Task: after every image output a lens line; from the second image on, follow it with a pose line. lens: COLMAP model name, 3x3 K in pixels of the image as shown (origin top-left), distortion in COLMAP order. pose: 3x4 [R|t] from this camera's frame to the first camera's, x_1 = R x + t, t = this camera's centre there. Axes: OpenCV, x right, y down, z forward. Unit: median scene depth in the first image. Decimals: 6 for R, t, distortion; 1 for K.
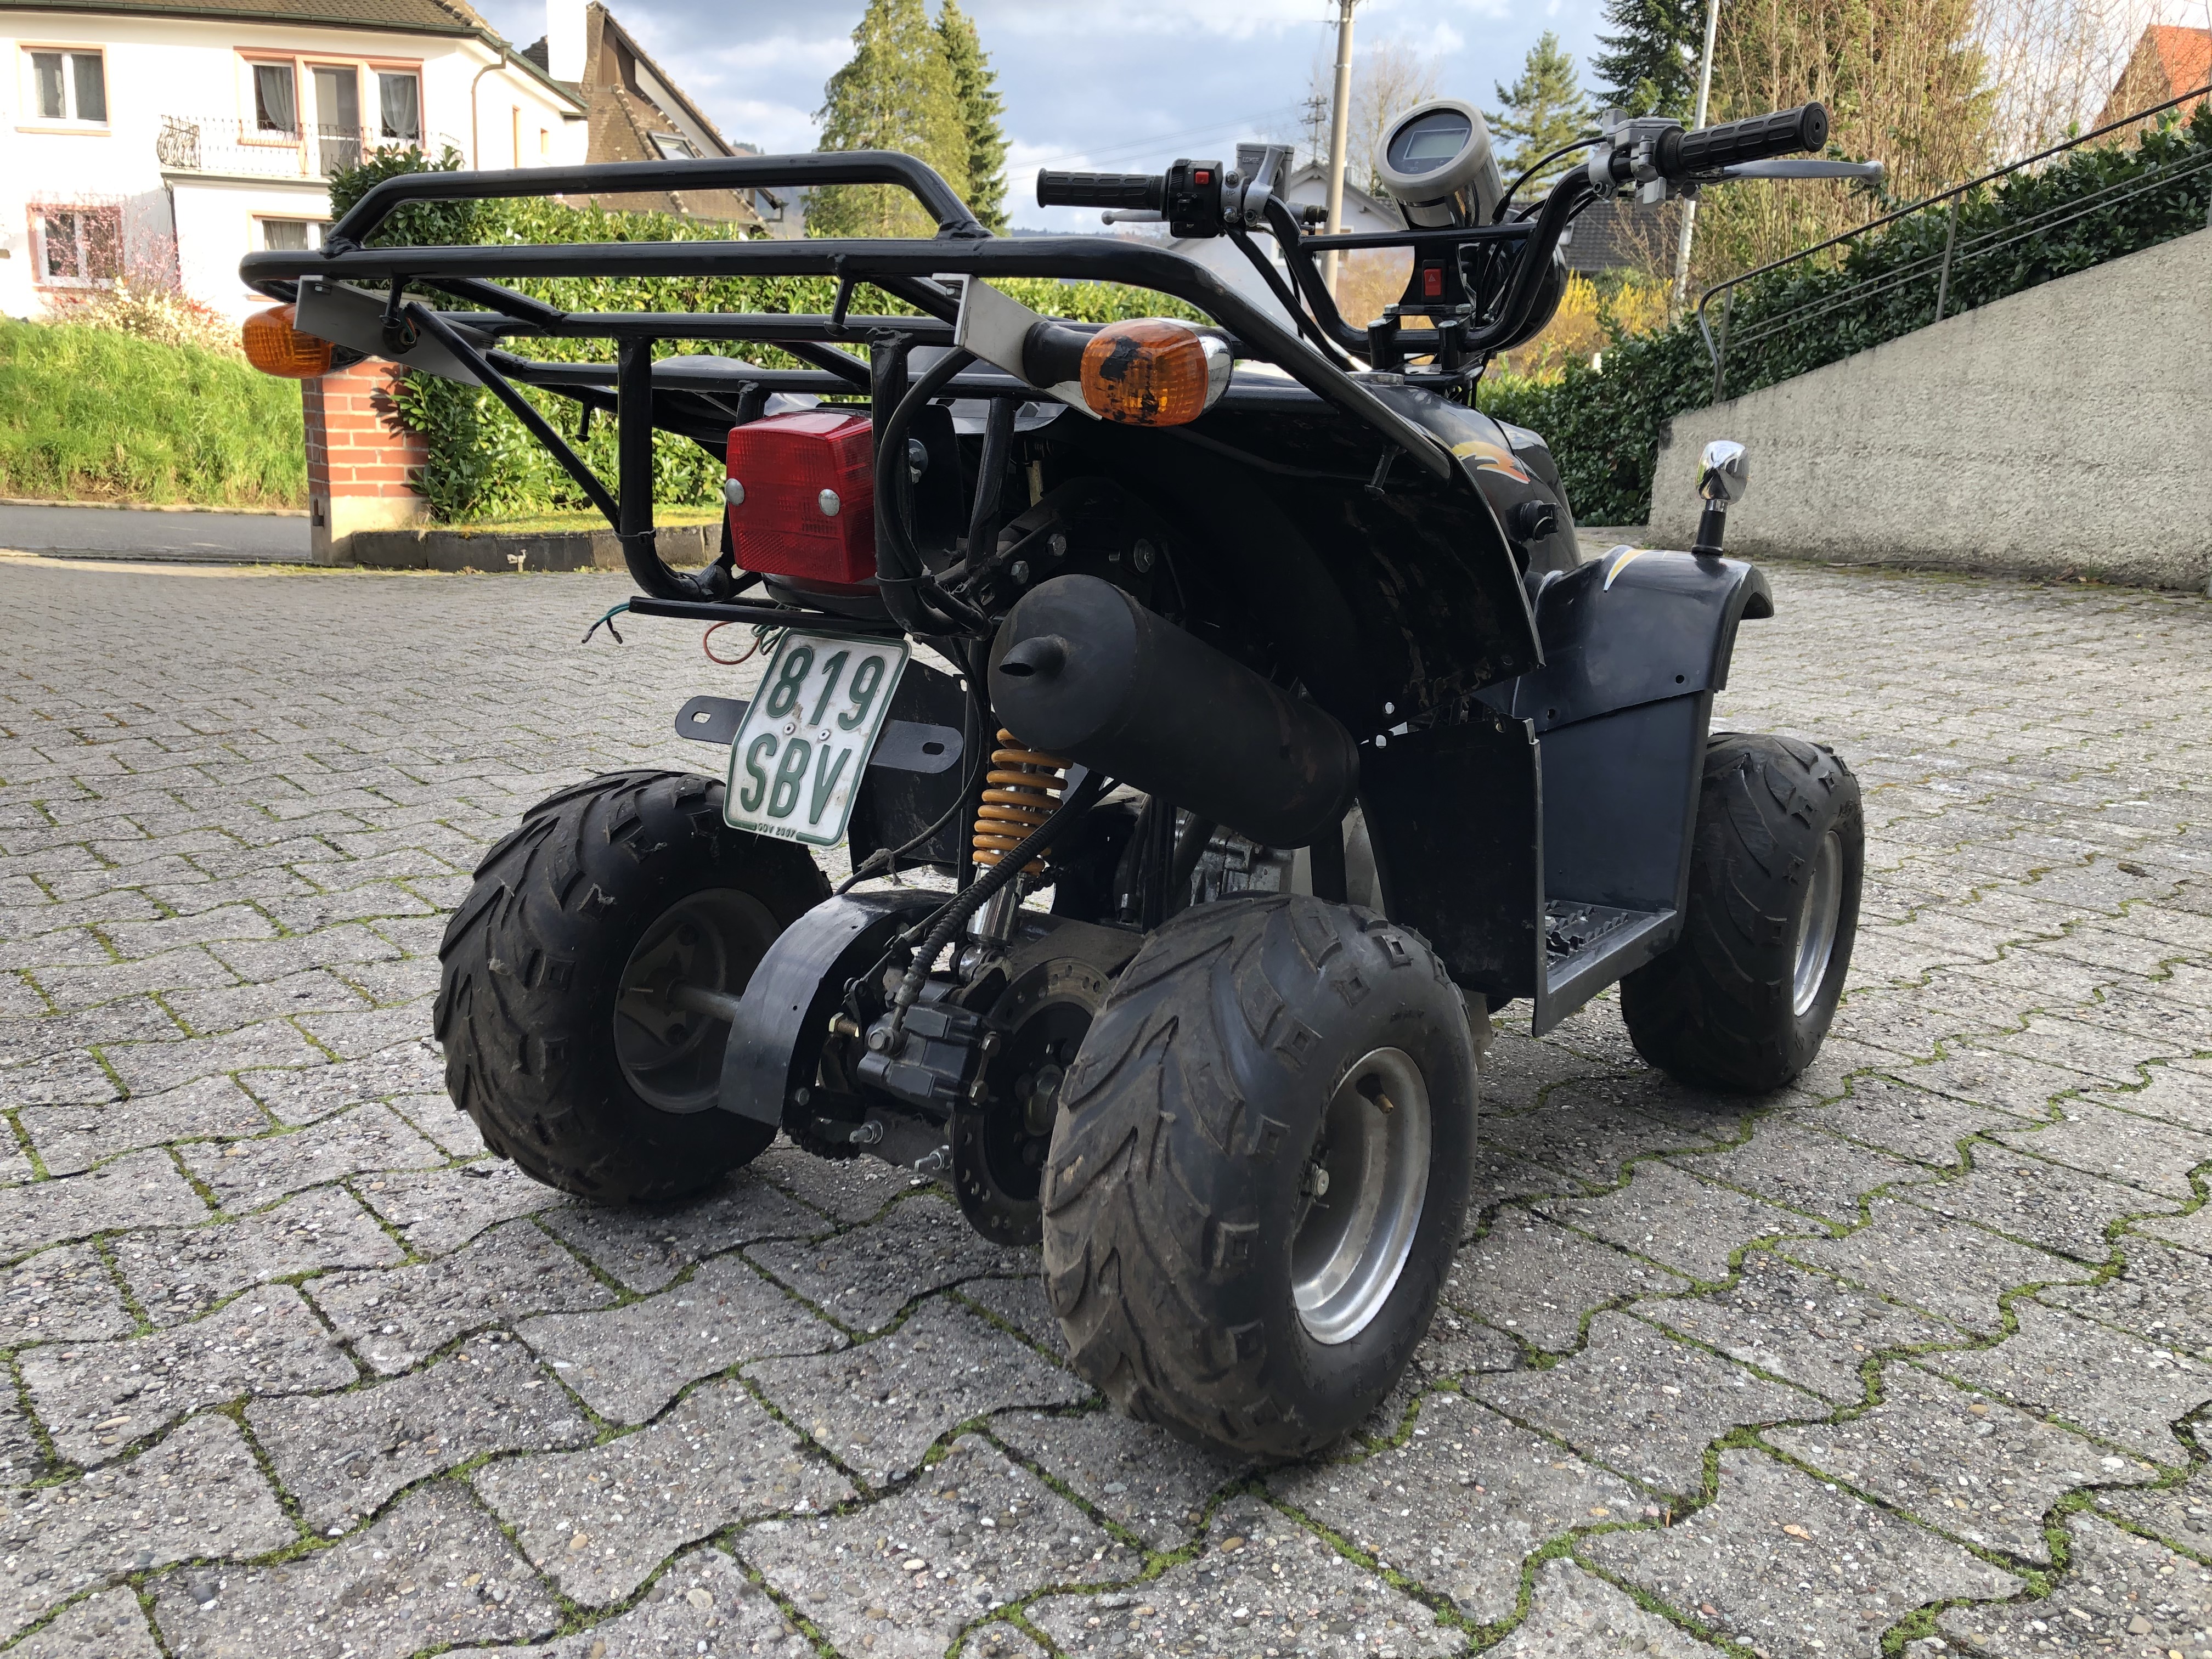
lens RADIAL K [[1818.2, 0, 1087.5], [0, 1818.2, 817.1], [0, 0, 1]] dist [0.004901, 0.020745]
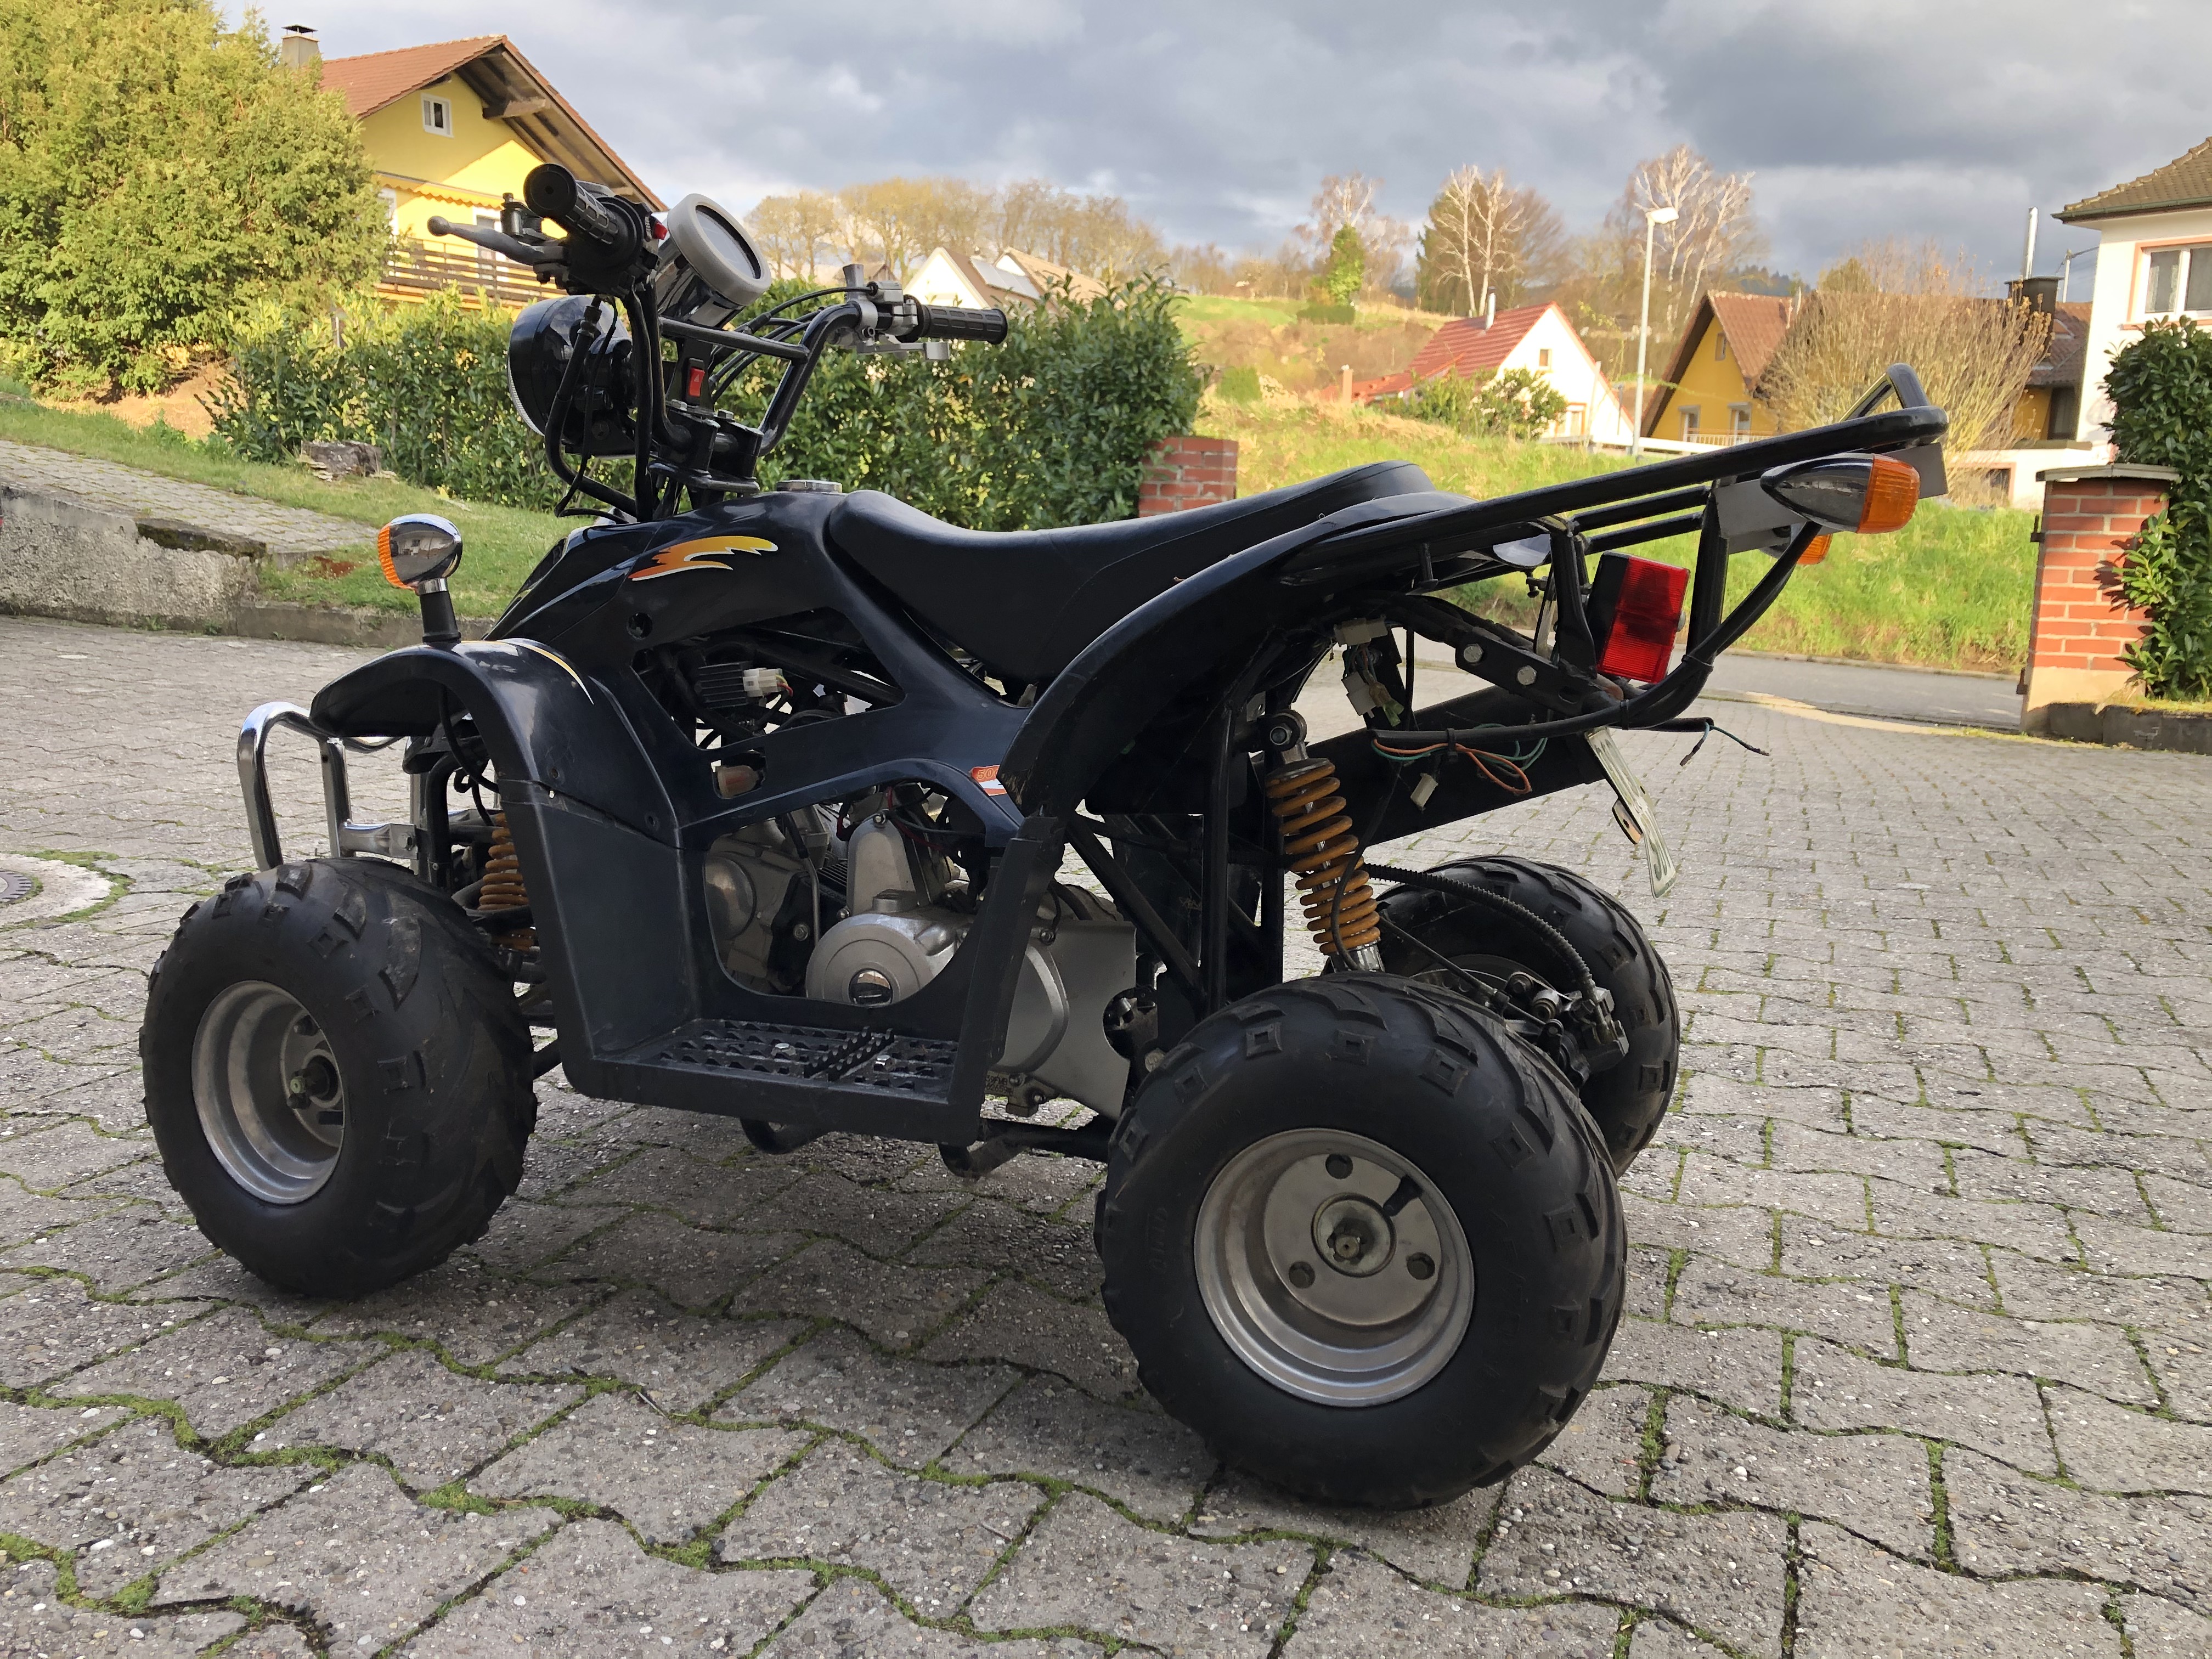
lens RADIAL K [[1818.2, 0, 1087.5], [0, 1818.2, 817.1], [0, 0, 1]] dist [0.004901, 0.020745]
pose [[0.497425, 0.116007, -0.859716, 1.447881], [-0.199478, 0.979759, 0.016789, -0.040113], [0.844261, 0.163143, 0.510497, 0.352146]]
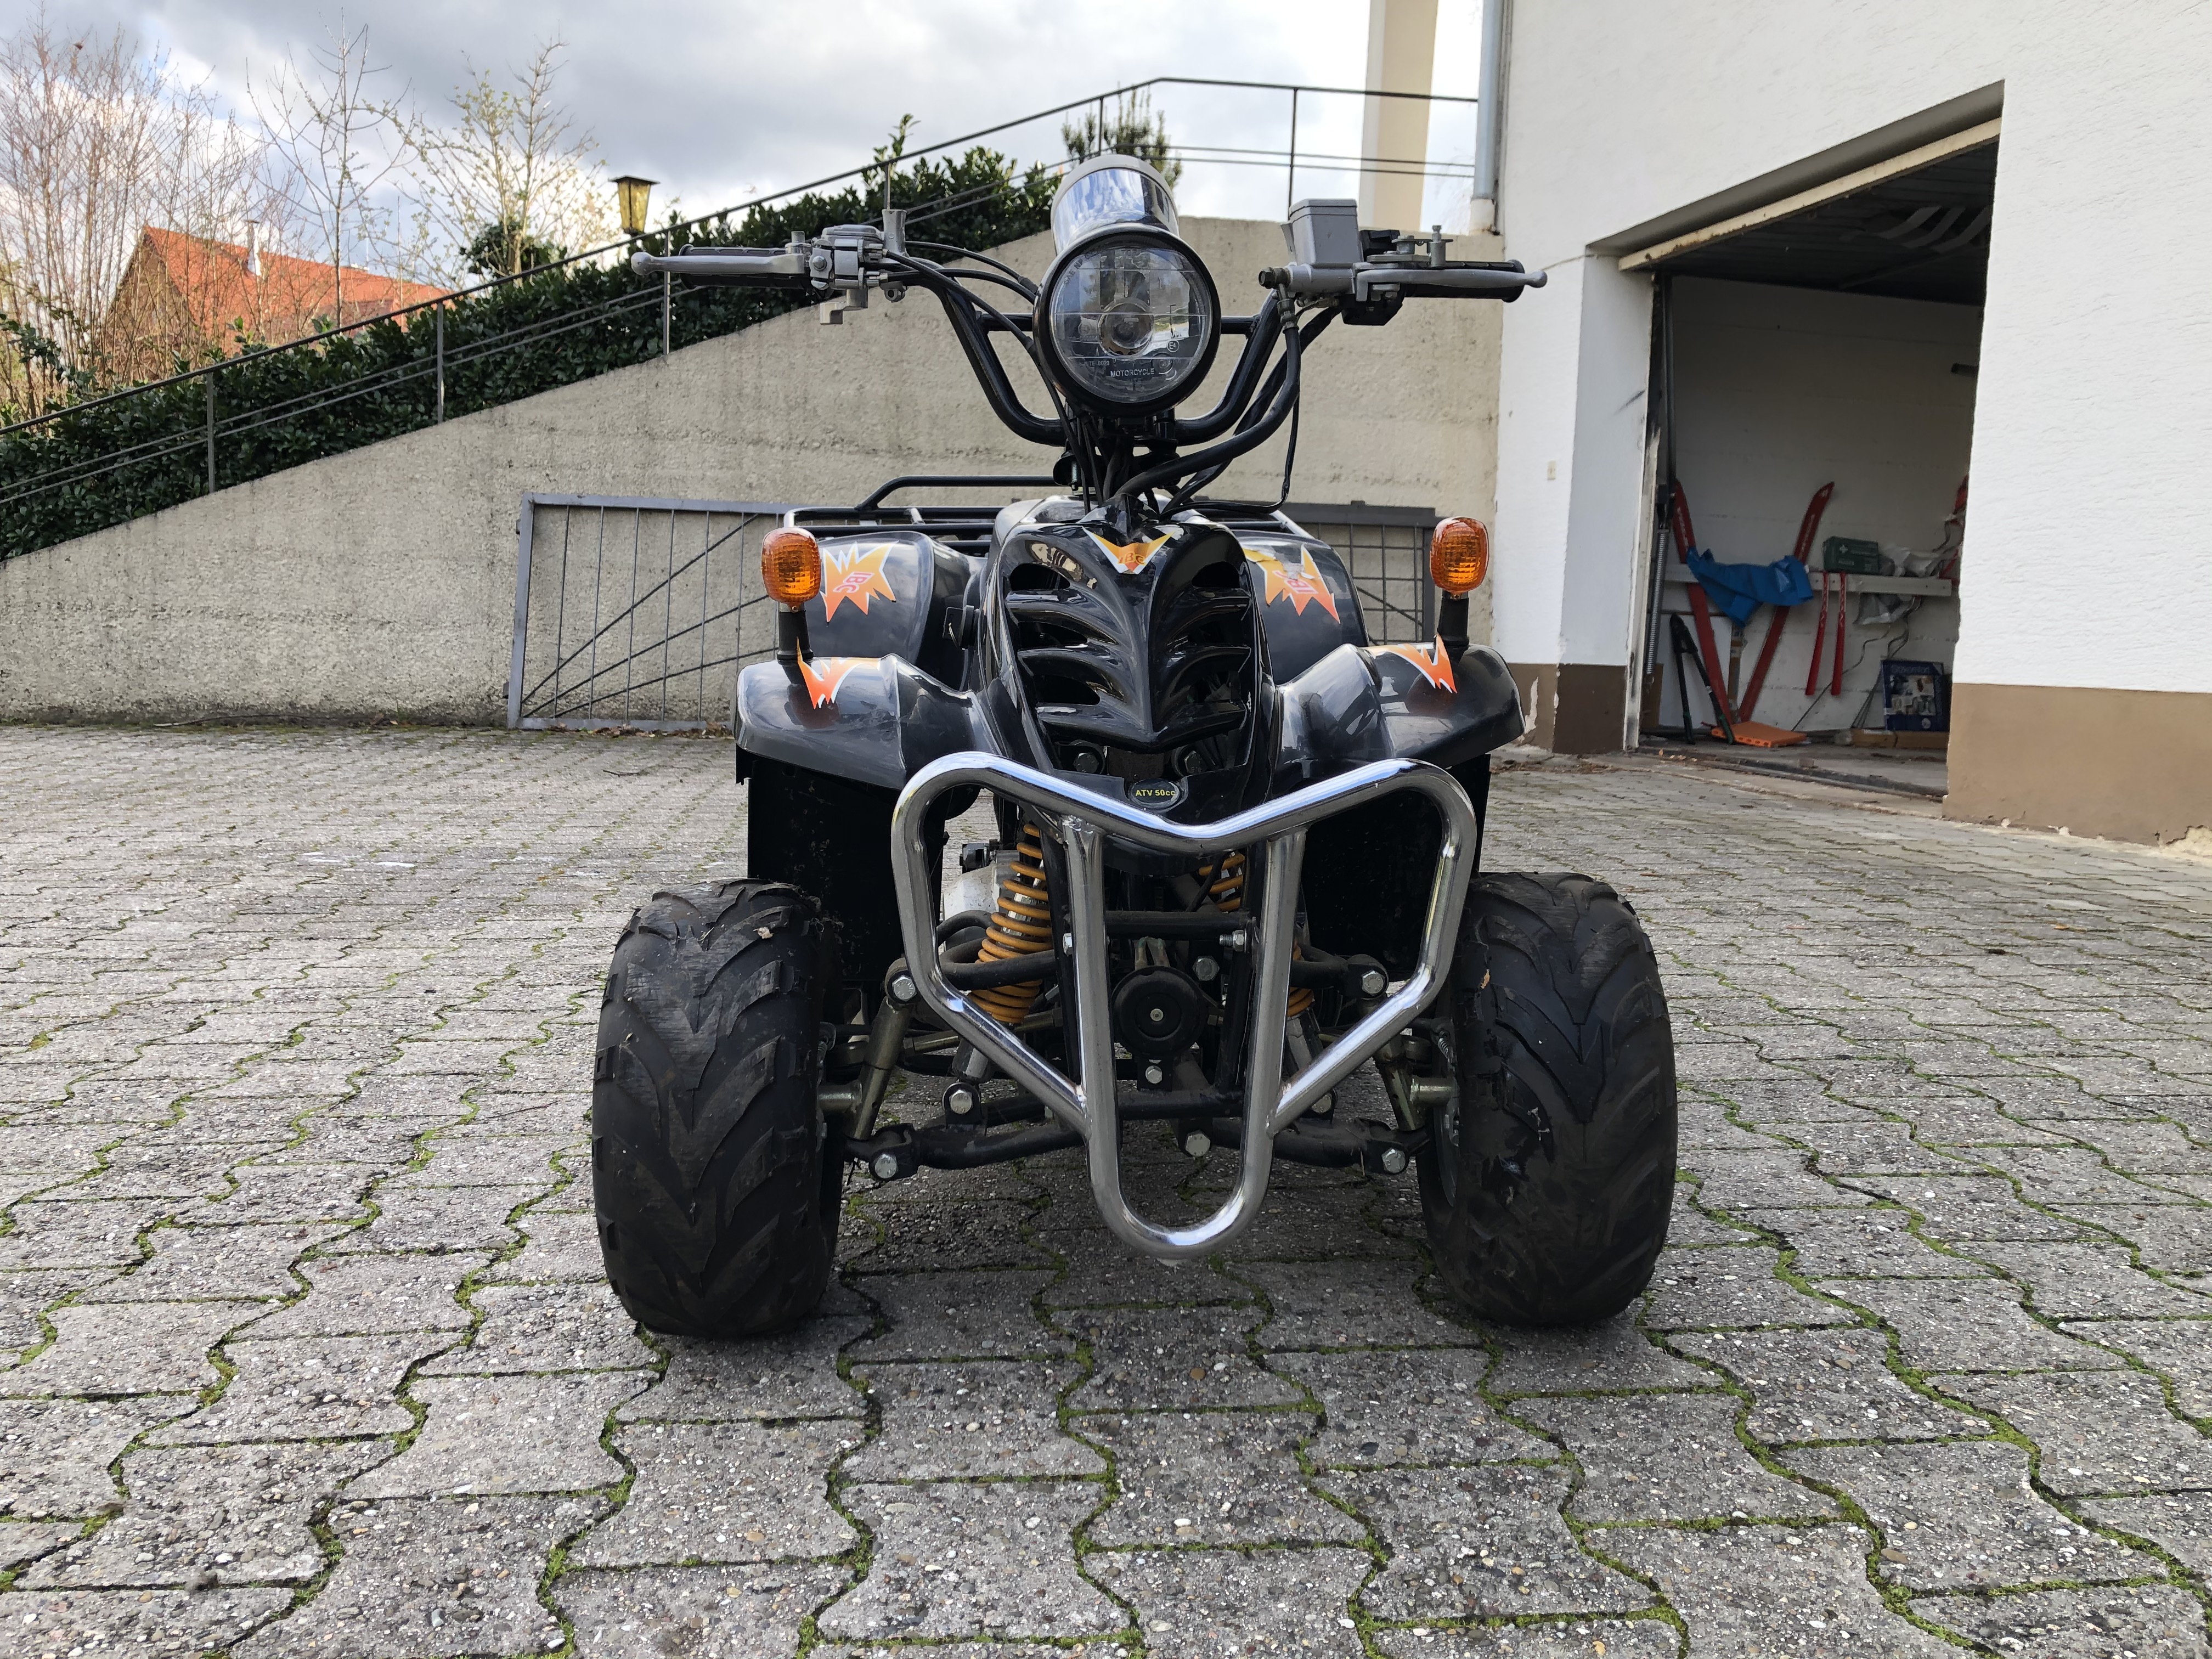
lens RADIAL K [[1820.0, 0, 1085.8], [0, 1820.0, 817.9], [0, 0, 1]] dist [-0.006711, 0.044225]
pose [[0.562771, -0.105816, 0.819812, -0.790691], [0.181820, 0.983330, 0.002109, 0.013419], [-0.806368, 0.147871, 0.572629, 0.135325]]
